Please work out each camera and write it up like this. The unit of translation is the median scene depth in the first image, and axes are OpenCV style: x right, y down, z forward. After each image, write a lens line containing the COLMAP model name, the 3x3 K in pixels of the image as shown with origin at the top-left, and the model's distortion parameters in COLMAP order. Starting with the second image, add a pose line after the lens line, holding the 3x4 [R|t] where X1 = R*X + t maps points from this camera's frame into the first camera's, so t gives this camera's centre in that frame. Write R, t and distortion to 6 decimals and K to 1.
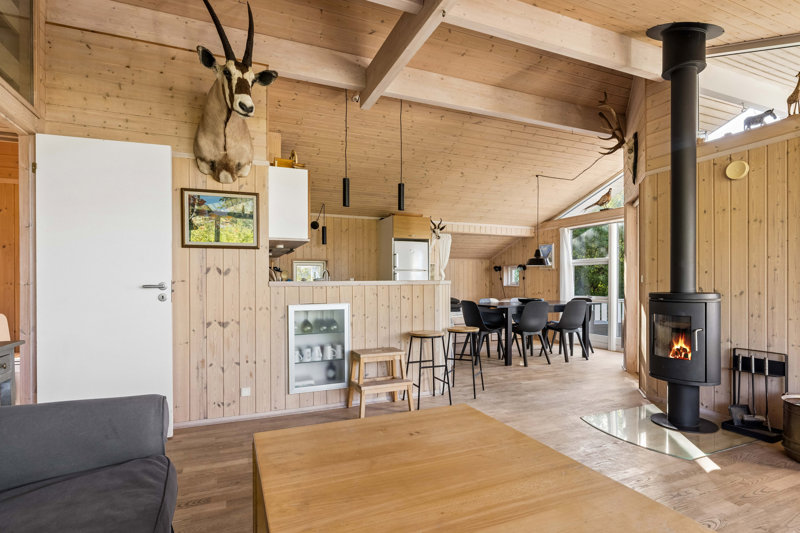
lens RADIAL K [[405.3, 0, 404.4], [0, 405.3, 282.2], [0, 0, 1]] dist [-0.000966, -0.000031]
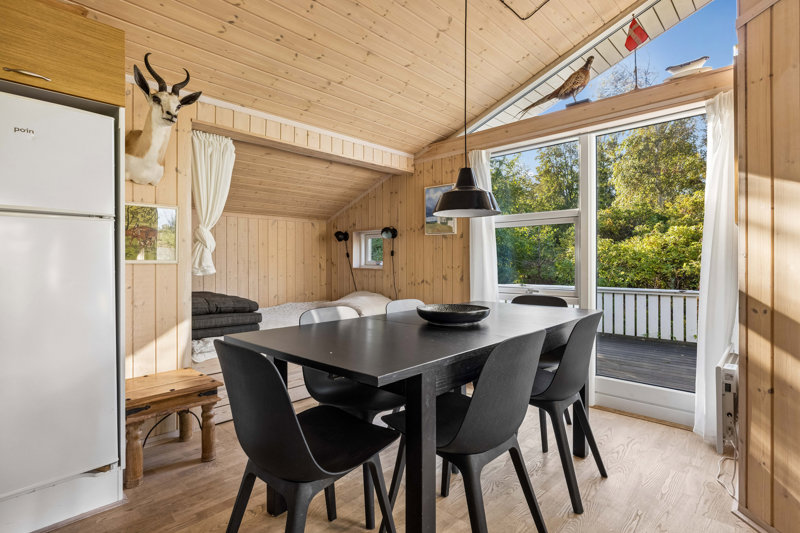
lens RADIAL K [[400.4, 0, 402.9], [0, 400.4, 263.8], [0, 0, 1]] dist [-0.000037, 0.000236]
pose [[0.919812, -0.001657, 0.392357, 0.117354], [0.000646, 0.999996, 0.002709, 0.002707], [-0.392360, -0.002238, 0.919809, 0.587978]]
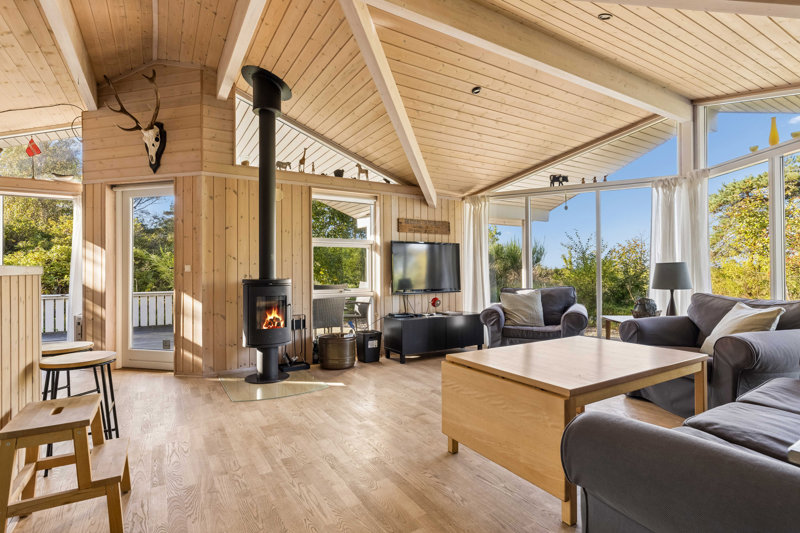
lens RADIAL K [[400.4, 0, 402.9], [0, 400.4, 263.8], [0, 0, 1]] dist [-0.000037, 0.000236]
pose [[-0.137616, 0.021775, 0.990246, -0.286372], [0.010274, 0.999736, -0.020555, 0.005515], [-0.990432, 0.007345, -0.137803, 0.323757]]
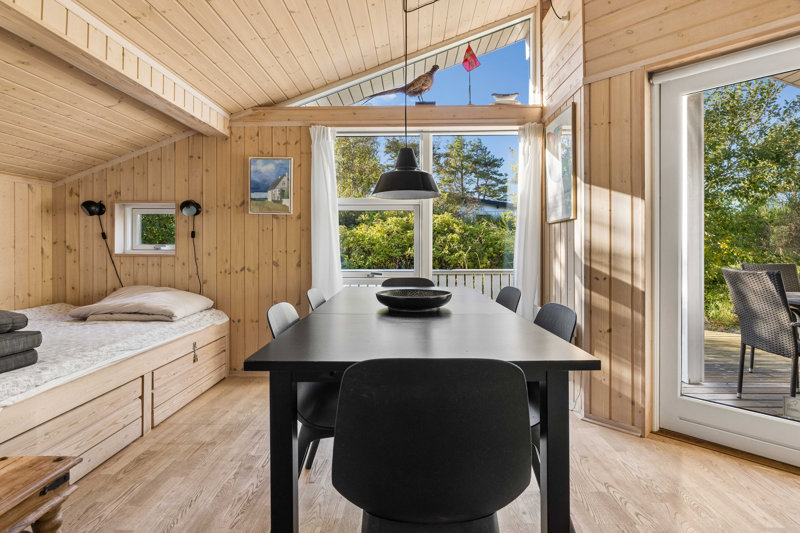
lens RADIAL K [[407.3, 0, 399.6], [0, 407.3, 247.2], [0, 0, 1]] dist [-0.000635, 0.000473]
pose [[0.422530, 0.000855, 0.906348, 0.010413], [0.000990, 0.999999, -0.001405, 0.004187], [-0.906348, 0.001491, 0.422529, 0.724834]]
